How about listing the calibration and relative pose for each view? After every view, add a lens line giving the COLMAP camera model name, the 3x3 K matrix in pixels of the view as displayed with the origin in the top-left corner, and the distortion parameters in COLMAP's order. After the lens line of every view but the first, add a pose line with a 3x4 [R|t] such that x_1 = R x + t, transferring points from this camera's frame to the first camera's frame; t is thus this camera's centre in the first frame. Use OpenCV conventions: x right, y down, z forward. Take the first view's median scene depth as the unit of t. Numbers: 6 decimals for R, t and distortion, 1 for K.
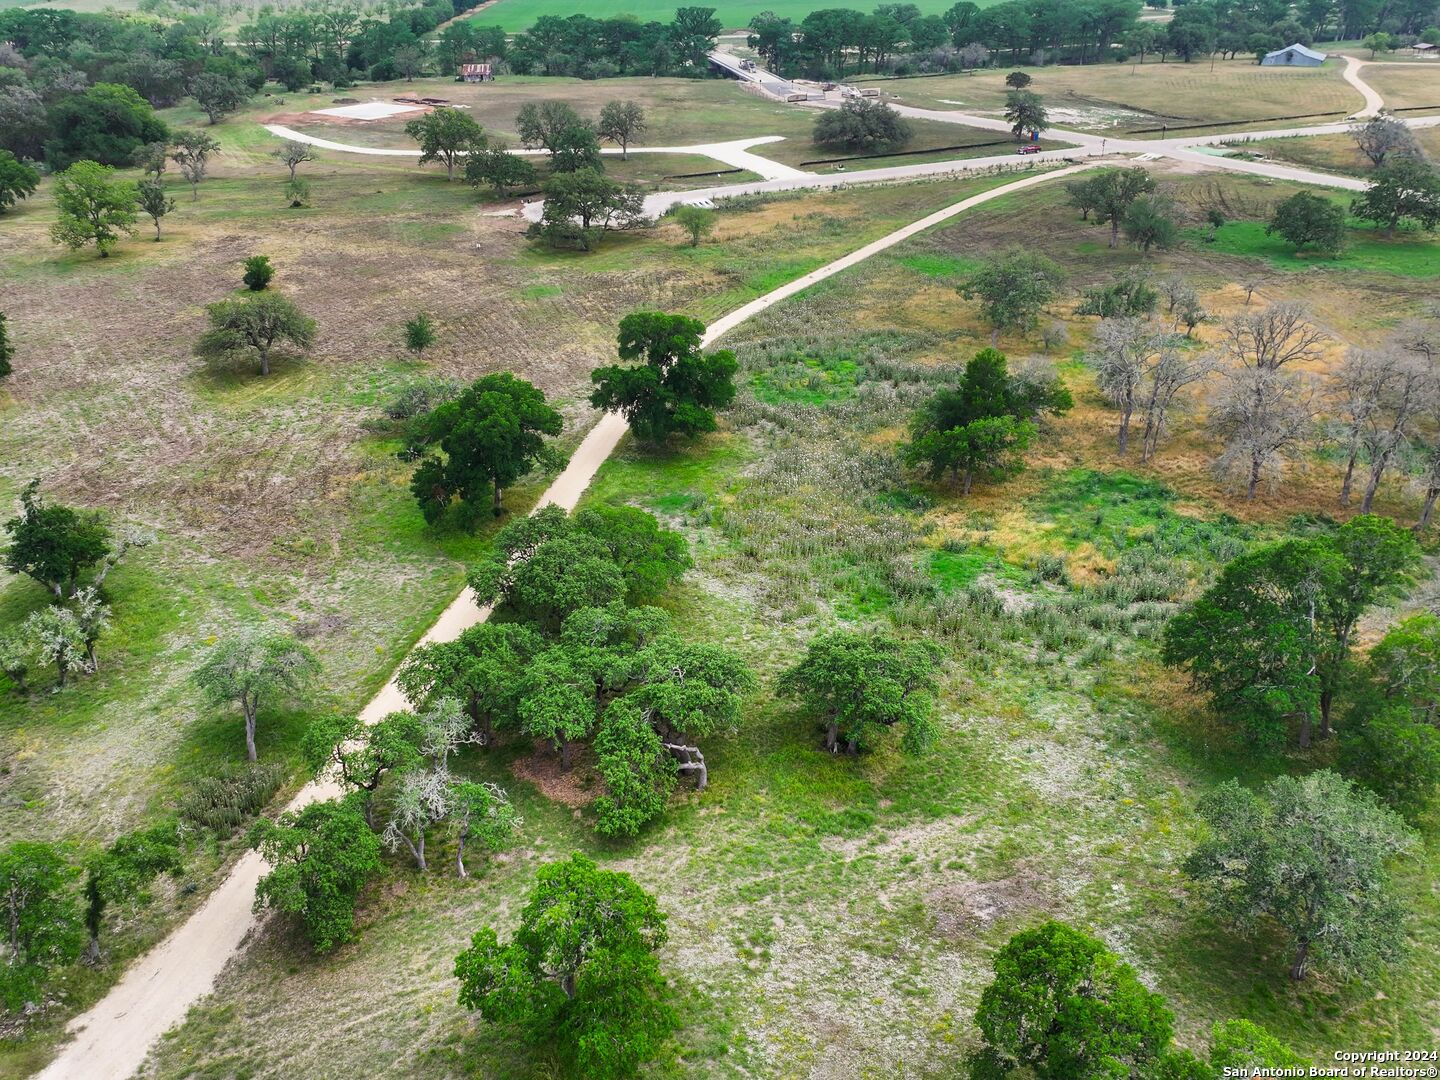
lens RADIAL K [[1349.0, 0, 725.0], [0, 1349.0, 524.9], [0, 0, 1]] dist [0.002327, 0.000000]
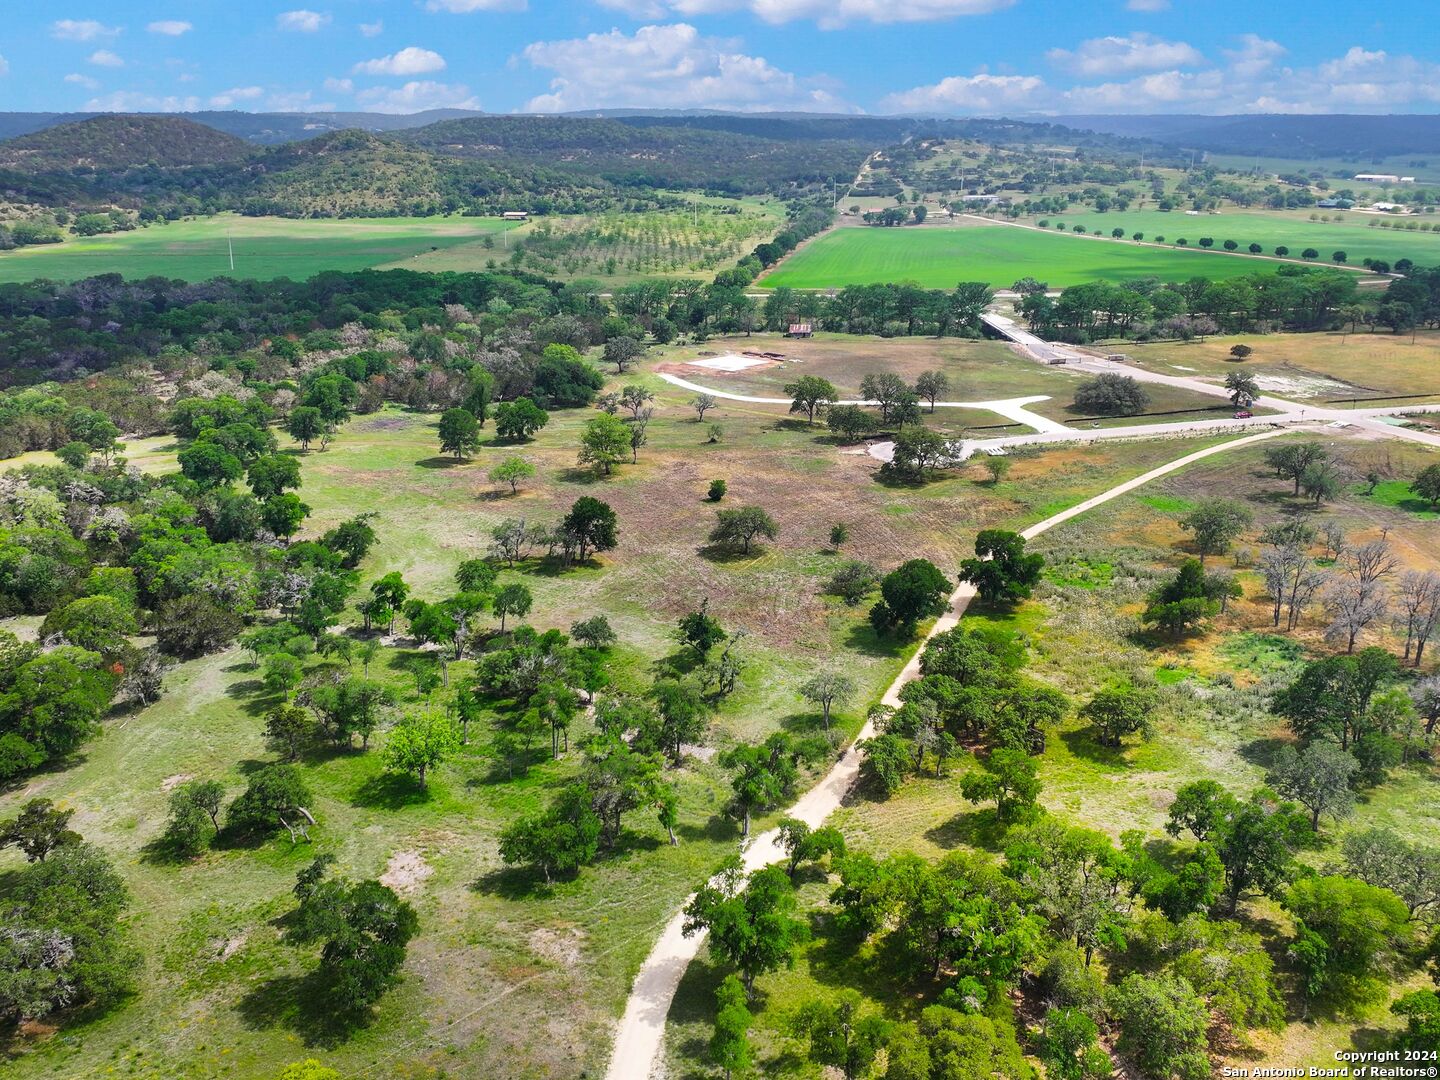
lens RADIAL K [[1349.0, 0, 717.6], [0, 1349.0, 535.1], [0, 0, 1]] dist [0.002327, 0.000000]
pose [[0.984511, 0.048923, -0.168358, -0.077081], [-0.071835, 0.988535, -0.132811, 0.073416], [0.159930, 0.142848, 0.976738, -0.521980]]
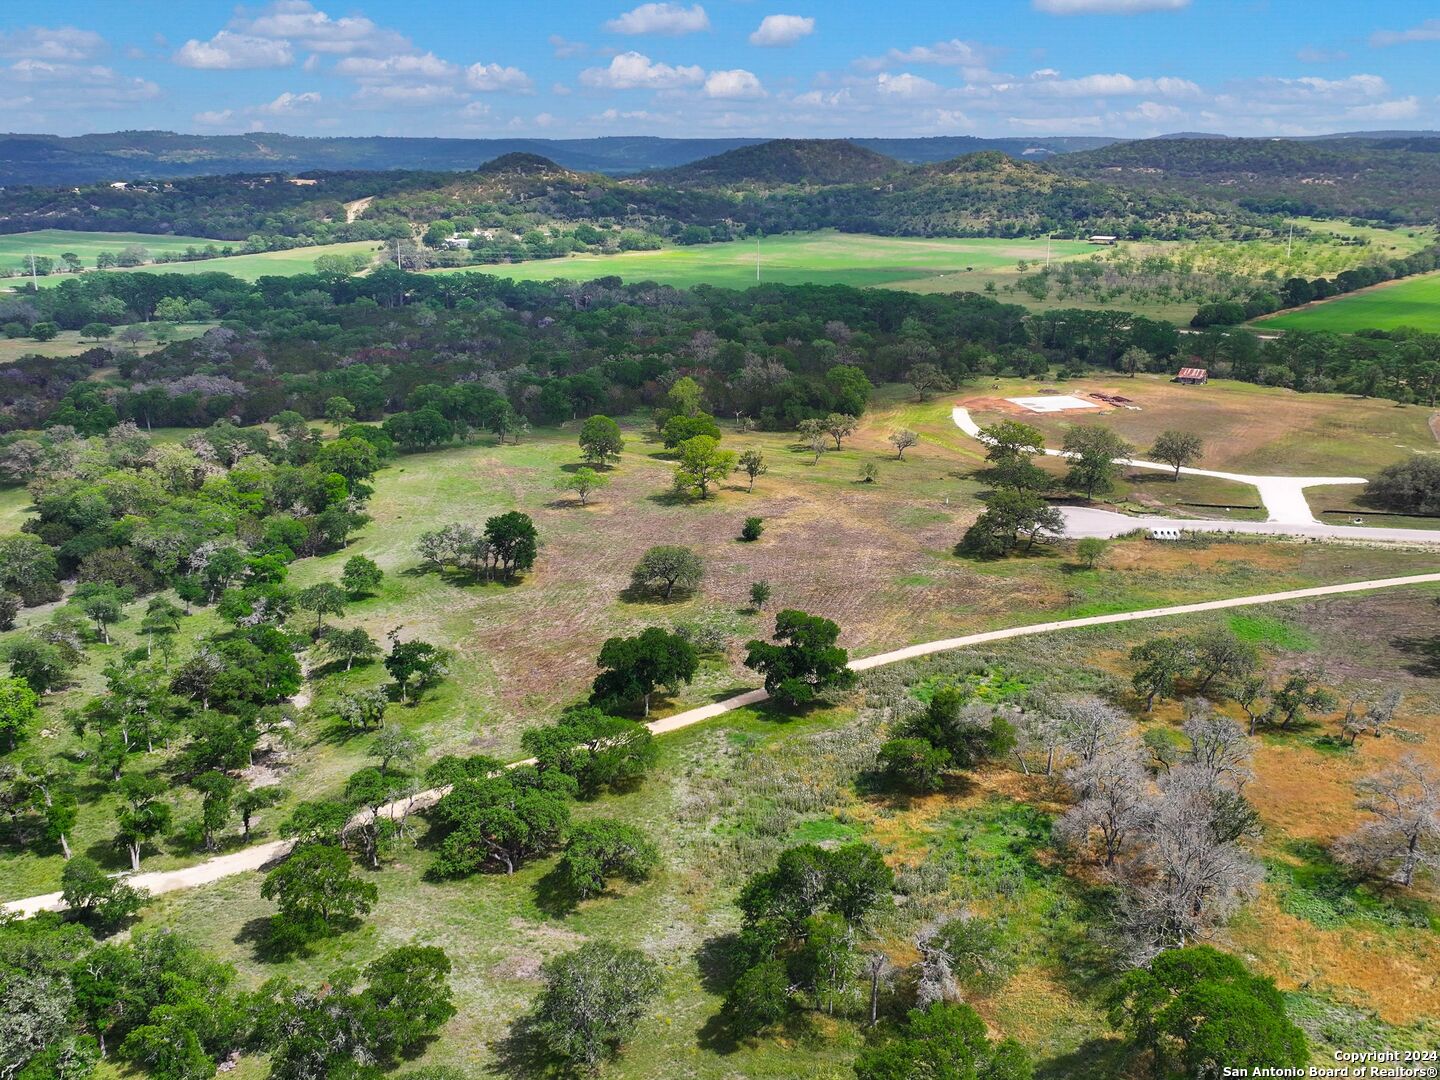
lens RADIAL K [[1349.0, 0, 719.8], [0, 1349.0, 533.8], [0, 0, 1]] dist [0.002327, 0.000000]
pose [[0.758182, 0.175241, -0.628053, 0.518041], [-0.272053, 0.960382, -0.060452, -0.085041], [0.592577, 0.216697, 0.775819, -0.124392]]
